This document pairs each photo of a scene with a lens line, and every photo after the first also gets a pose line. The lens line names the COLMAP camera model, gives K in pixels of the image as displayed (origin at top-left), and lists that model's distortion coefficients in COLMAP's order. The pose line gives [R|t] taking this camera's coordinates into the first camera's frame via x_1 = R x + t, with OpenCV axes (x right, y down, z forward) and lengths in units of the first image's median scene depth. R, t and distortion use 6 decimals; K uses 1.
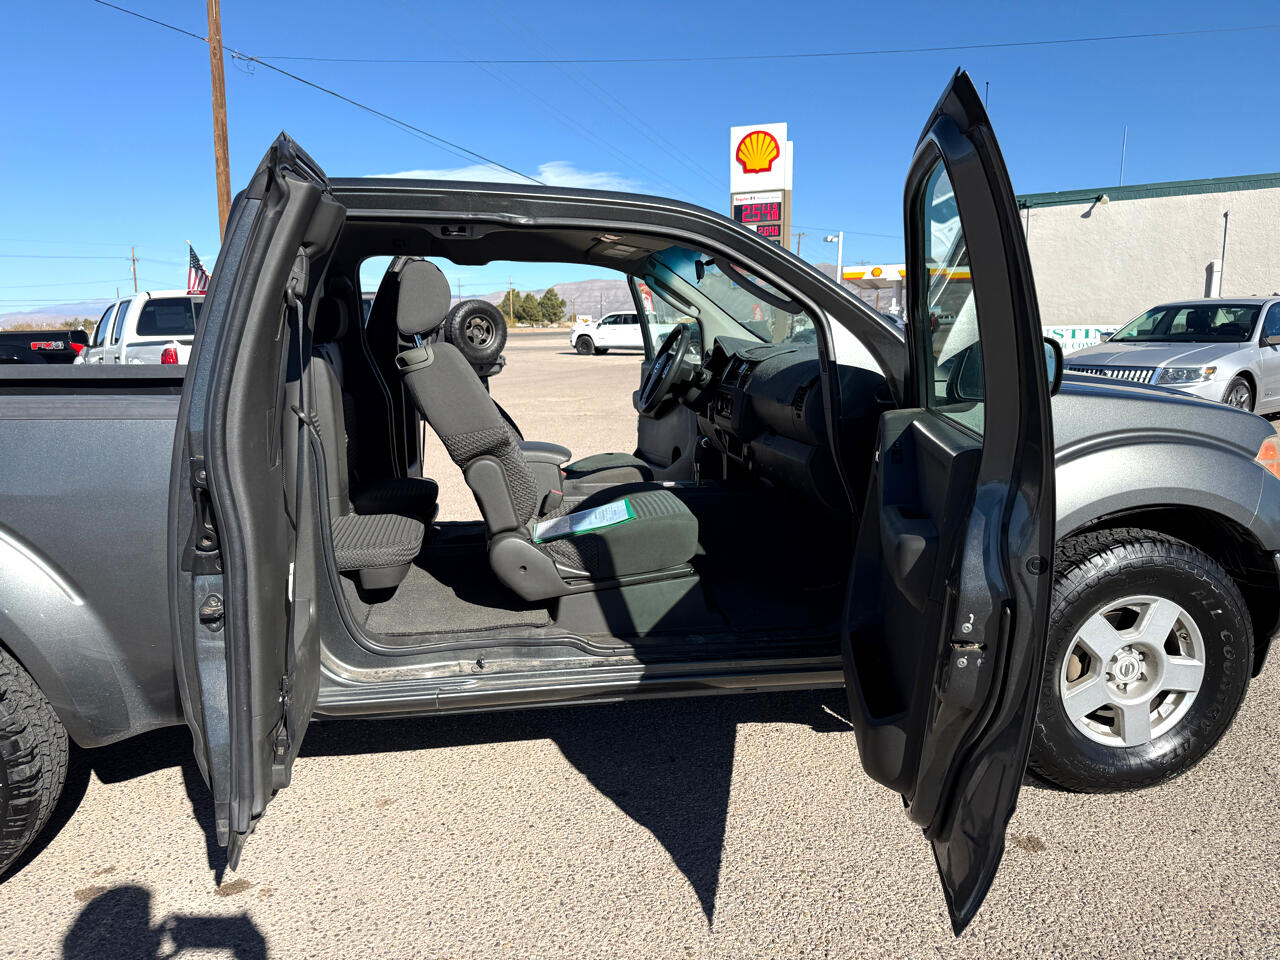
lens RADIAL K [[893.6, 0, 642.2], [0, 893.6, 491.2], [0, 0, 1]] dist [0.023824, -0.036570]
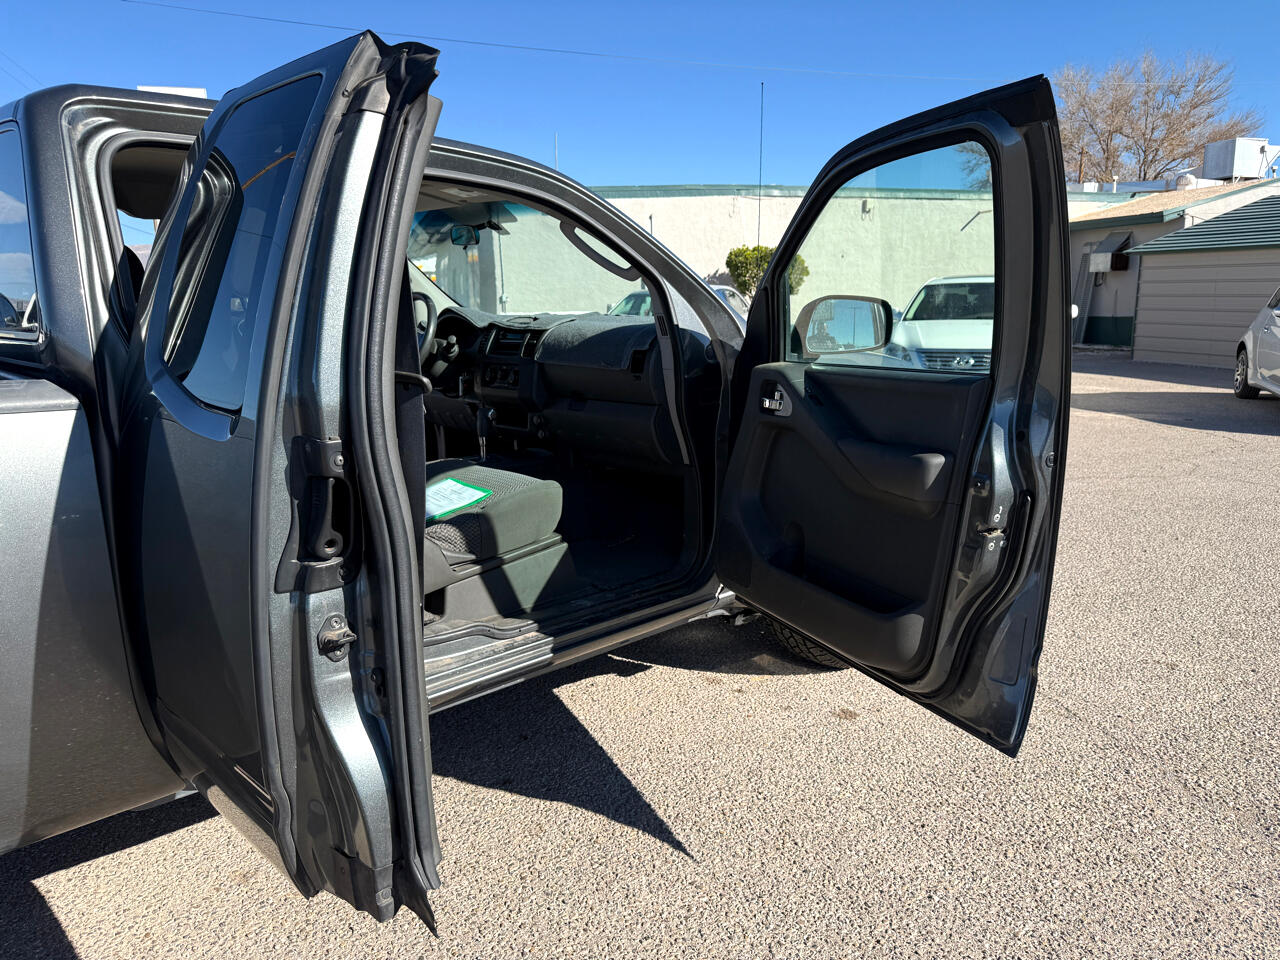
lens RADIAL K [[893.6, 0, 639.8], [0, 893.6, 489.7], [0, 0, 1]] dist [0.023824, -0.036570]
pose [[0.815994, -0.111663, 0.567172, -0.456394], [0.105721, 0.993445, 0.043485, 0.001337], [-0.568310, 0.024478, 0.822450, 0.136356]]
